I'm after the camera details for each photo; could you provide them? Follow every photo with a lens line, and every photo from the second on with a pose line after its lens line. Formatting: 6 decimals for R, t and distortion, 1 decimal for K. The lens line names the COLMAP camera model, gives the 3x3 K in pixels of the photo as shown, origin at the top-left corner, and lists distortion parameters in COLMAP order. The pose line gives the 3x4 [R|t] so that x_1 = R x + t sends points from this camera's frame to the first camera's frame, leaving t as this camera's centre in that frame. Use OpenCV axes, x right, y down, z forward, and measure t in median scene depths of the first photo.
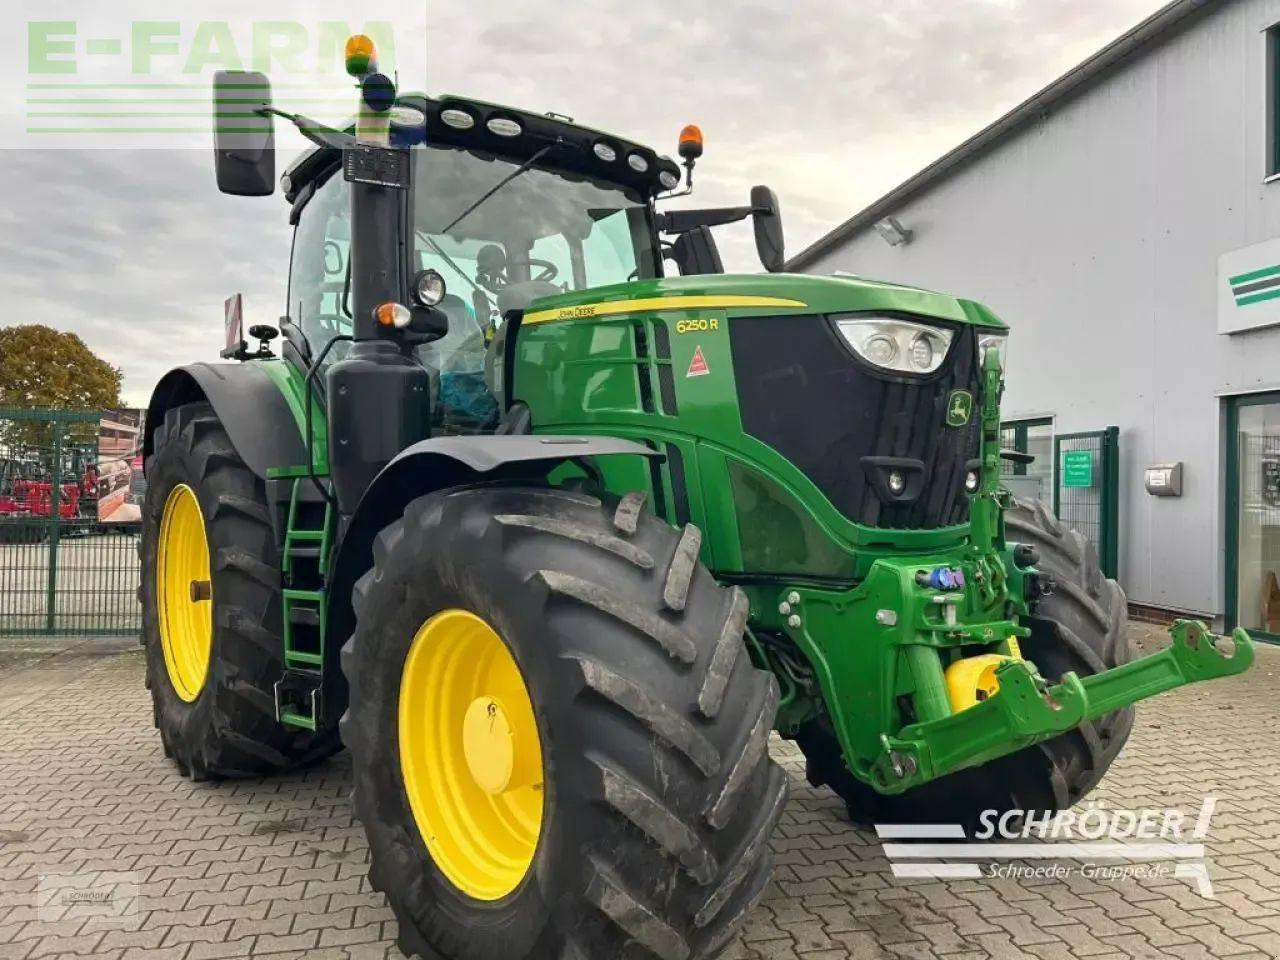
lens RADIAL K [[939.7, 0, 640.0], [0, 939.7, 480.0], [0, 0, 1]] dist [0.028590, -0.033707]
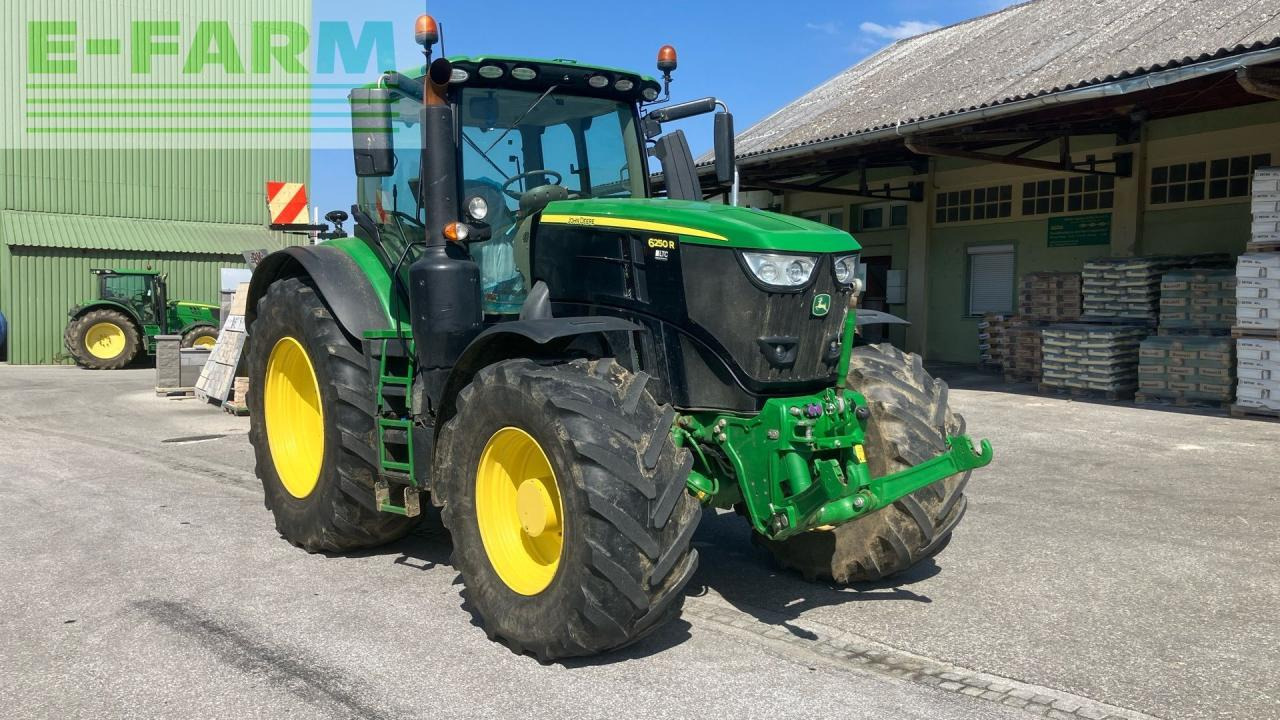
lens RADIAL K [[1045.6, 0, 644.0], [0, 1045.6, 356.3], [0, 0, 1]] dist [0.006786, 0.010854]
pose [[0.999816, -0.016958, -0.008998, 0.036691], [0.017651, 0.996348, 0.083539, -0.103731], [0.007548, -0.083682, 0.996464, -0.573767]]
